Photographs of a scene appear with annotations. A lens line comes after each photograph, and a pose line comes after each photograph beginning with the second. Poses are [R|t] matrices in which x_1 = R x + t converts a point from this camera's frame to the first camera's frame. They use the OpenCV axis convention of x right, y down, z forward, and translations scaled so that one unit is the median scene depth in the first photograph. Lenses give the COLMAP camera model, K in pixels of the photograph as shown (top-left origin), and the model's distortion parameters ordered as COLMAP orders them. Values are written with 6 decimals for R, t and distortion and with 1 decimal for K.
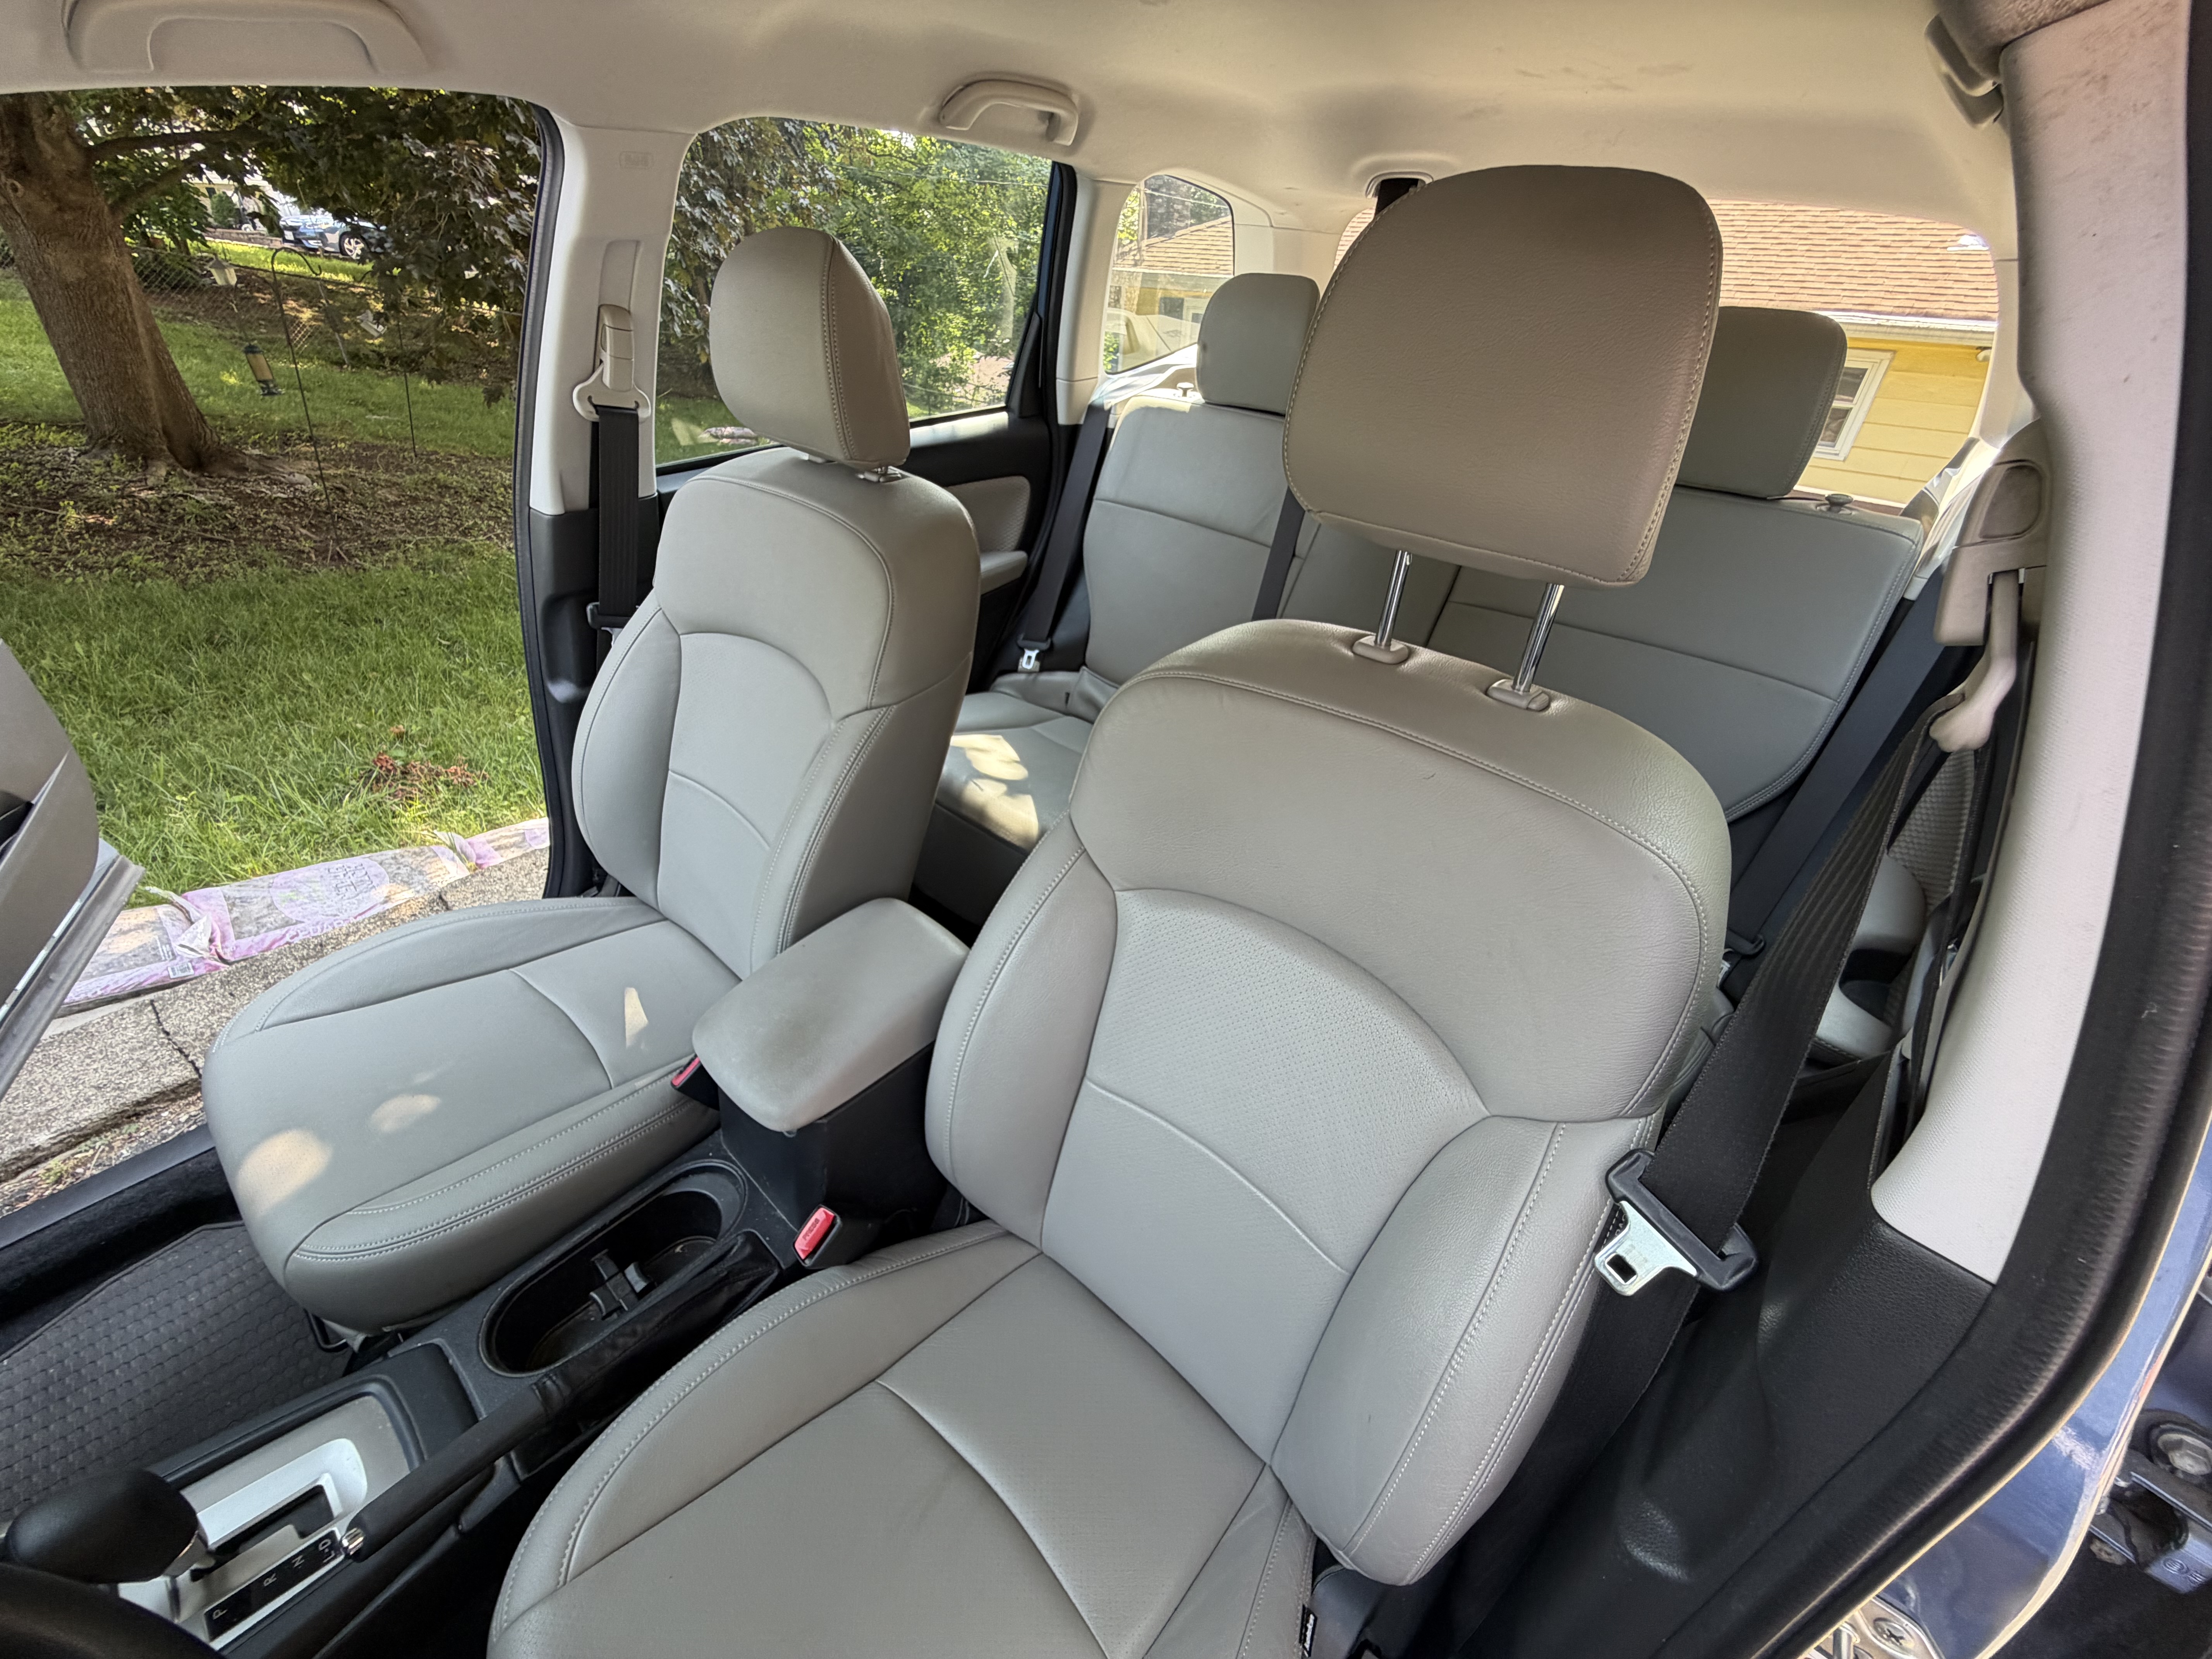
lens RADIAL K [[893.5, 0, 1086.0], [0, 893.5, 828.8], [0, 0, 1]] dist [-0.000081, -0.000587]
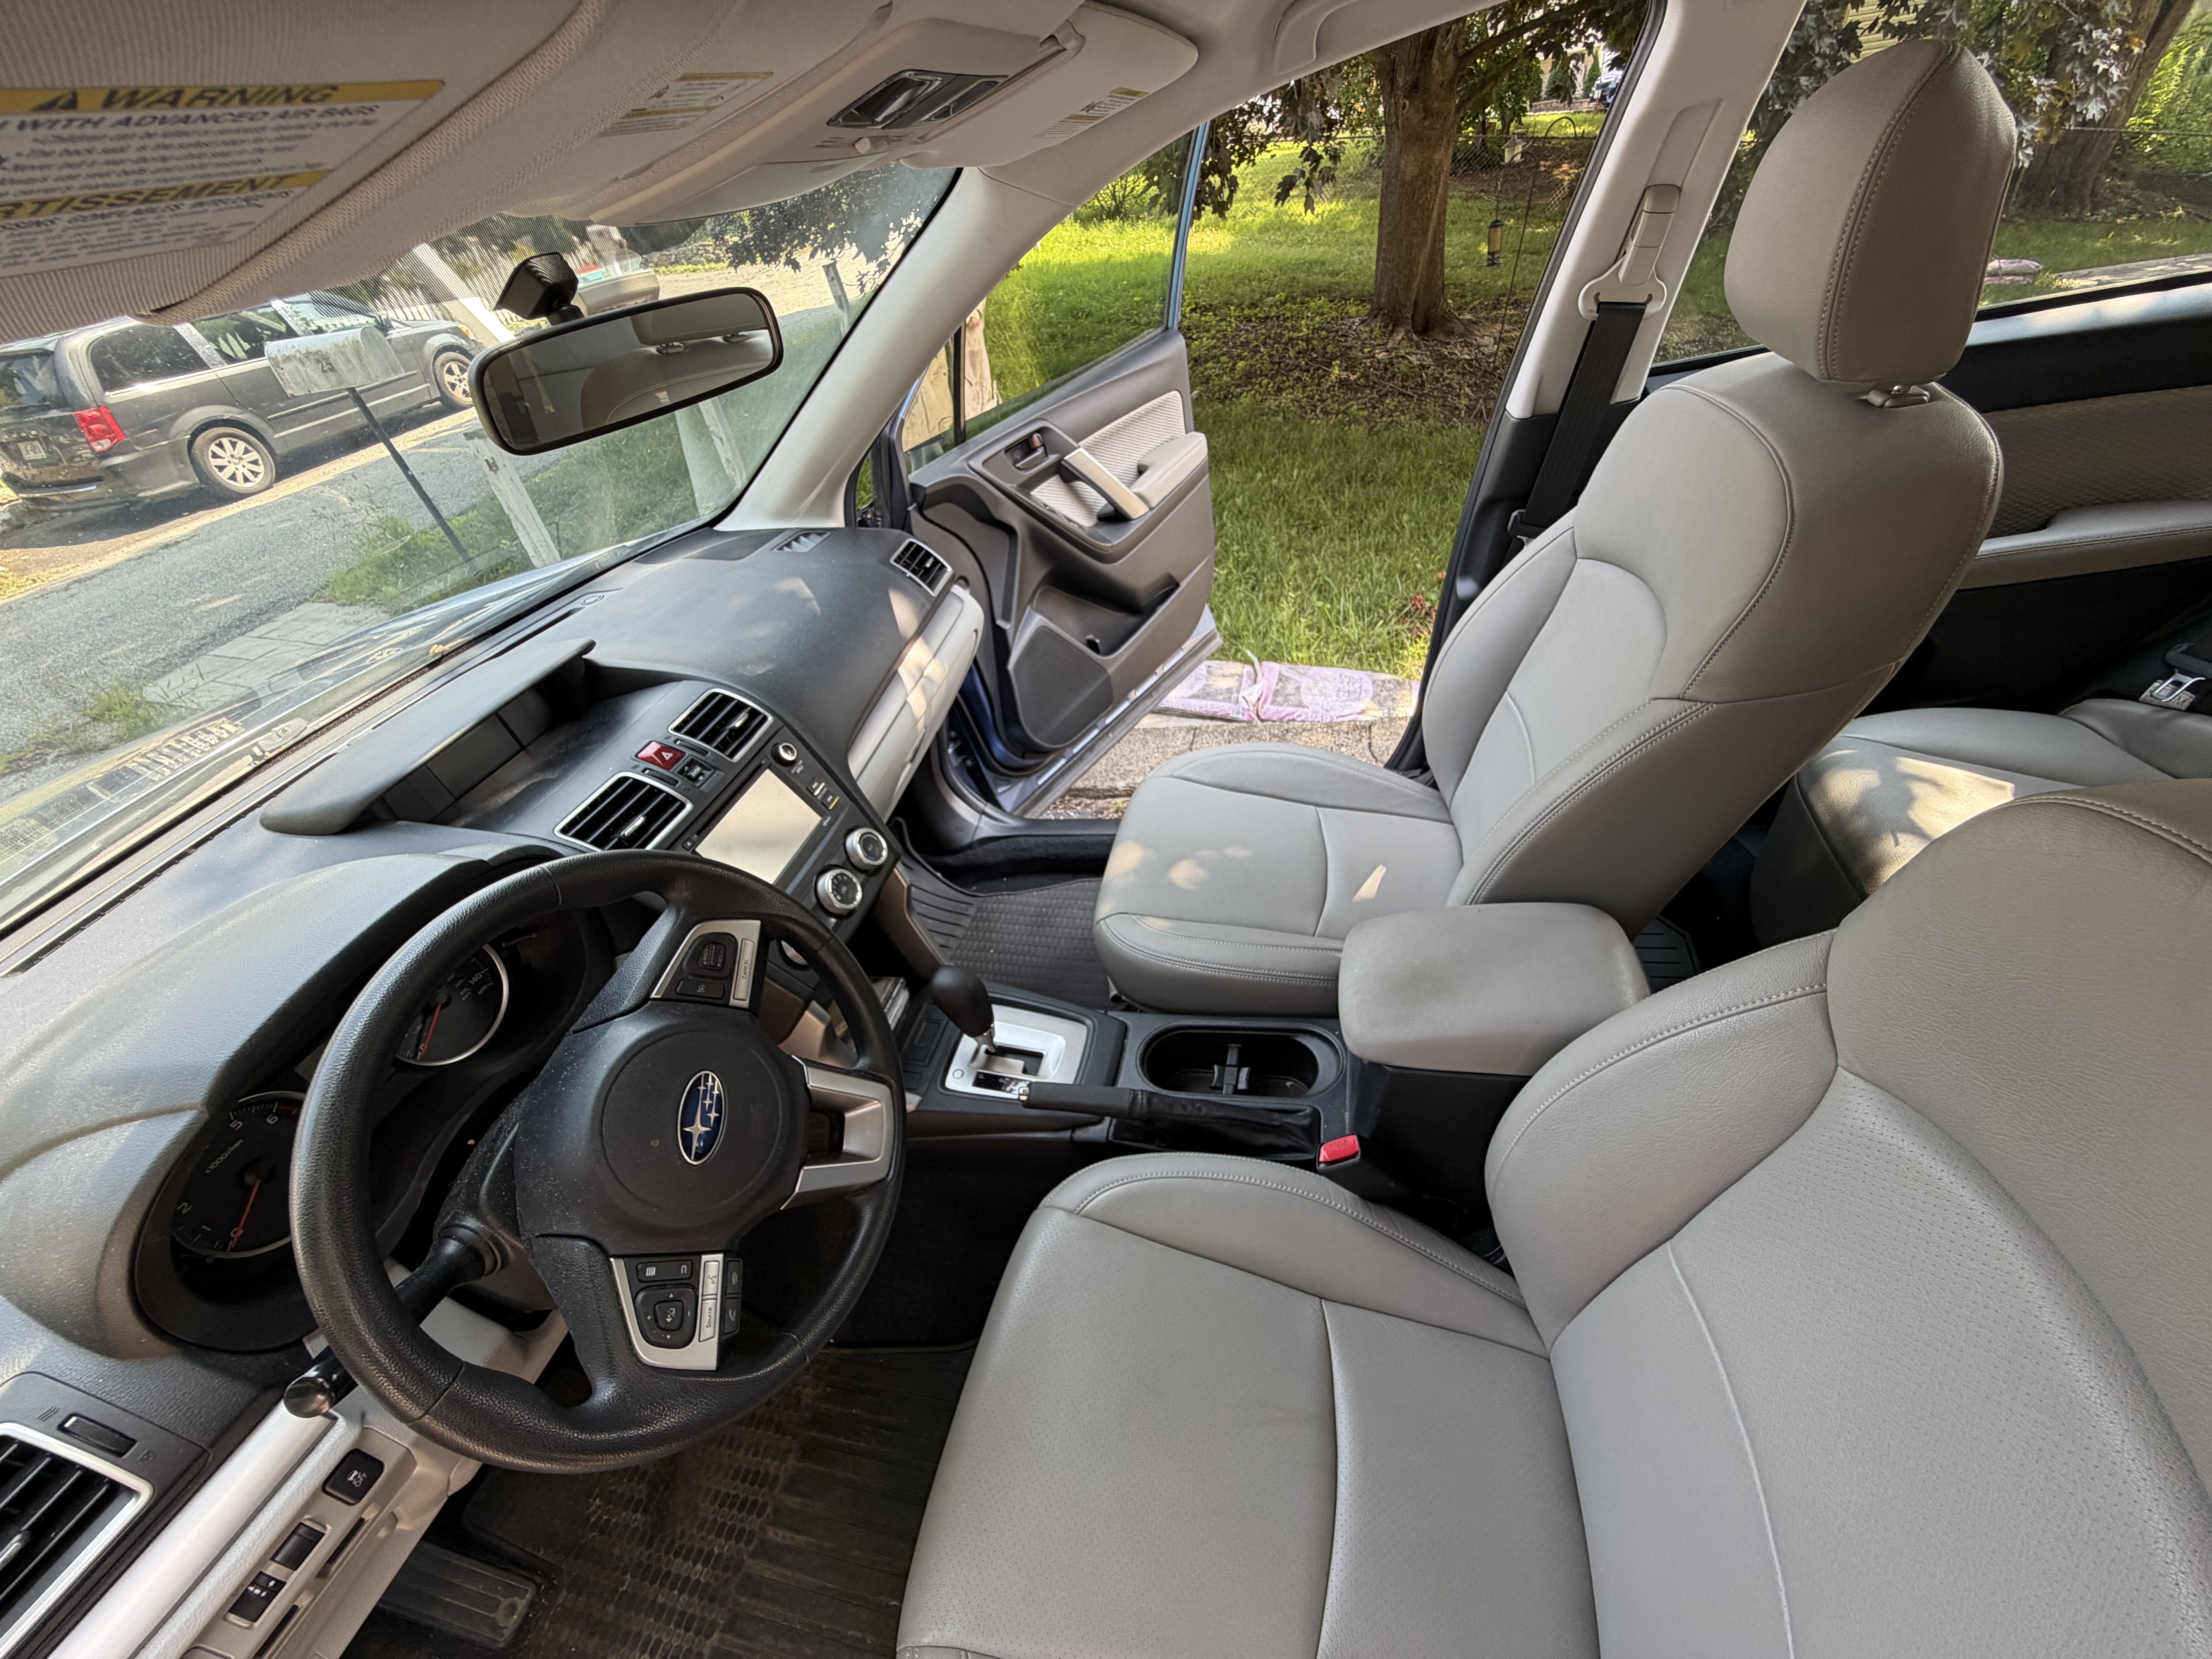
lens RADIAL K [[893.5, 0, 1112.1], [0, 893.5, 817.7], [0, 0, 1]] dist [-0.000081, -0.000587]
pose [[0.468106, 0.414656, -0.780345, 0.161661], [-0.309473, 0.904071, 0.294757, -0.093012], [0.827710, 0.103518, 0.551526, 0.099671]]
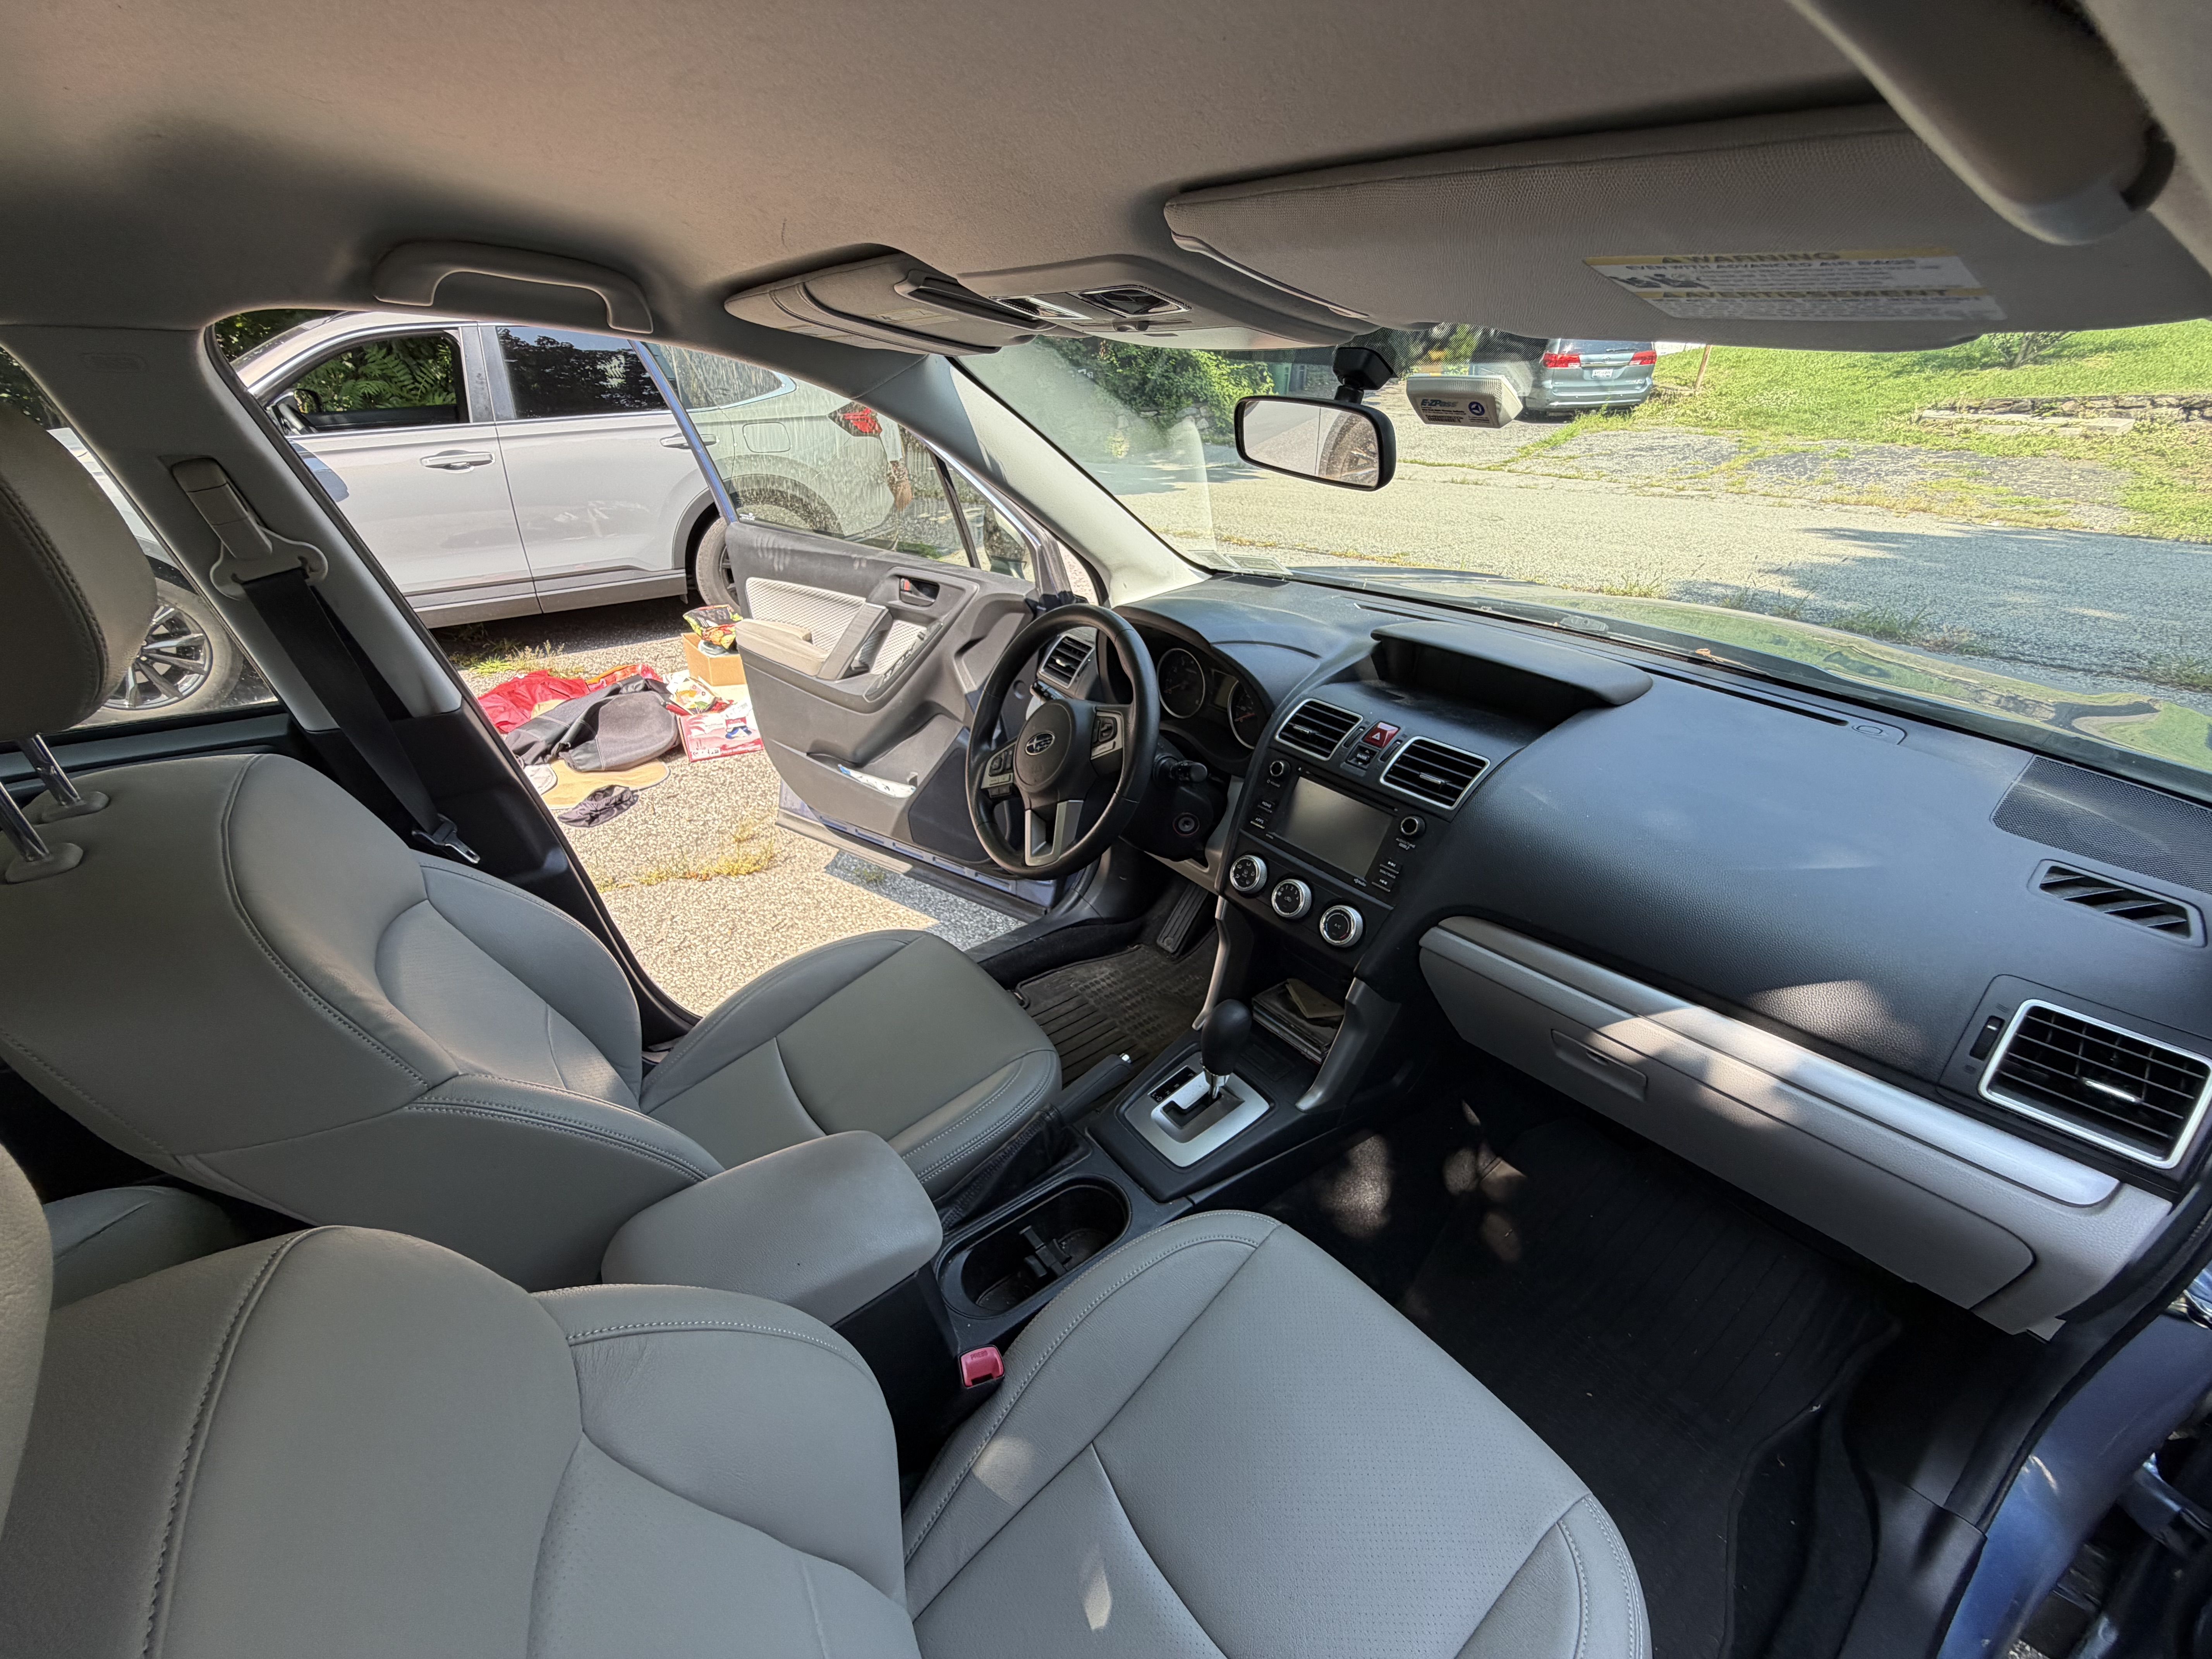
lens RADIAL K [[893.5, 0, 1095.9], [0, 893.5, 831.1], [0, 0, 1]] dist [-0.000081, -0.000587]
pose [[-0.983031, -0.120737, 0.138104, -0.512372], [0.065675, 0.471310, 0.879519, -0.581070], [-0.171280, 0.873665, -0.455382, 0.764267]]
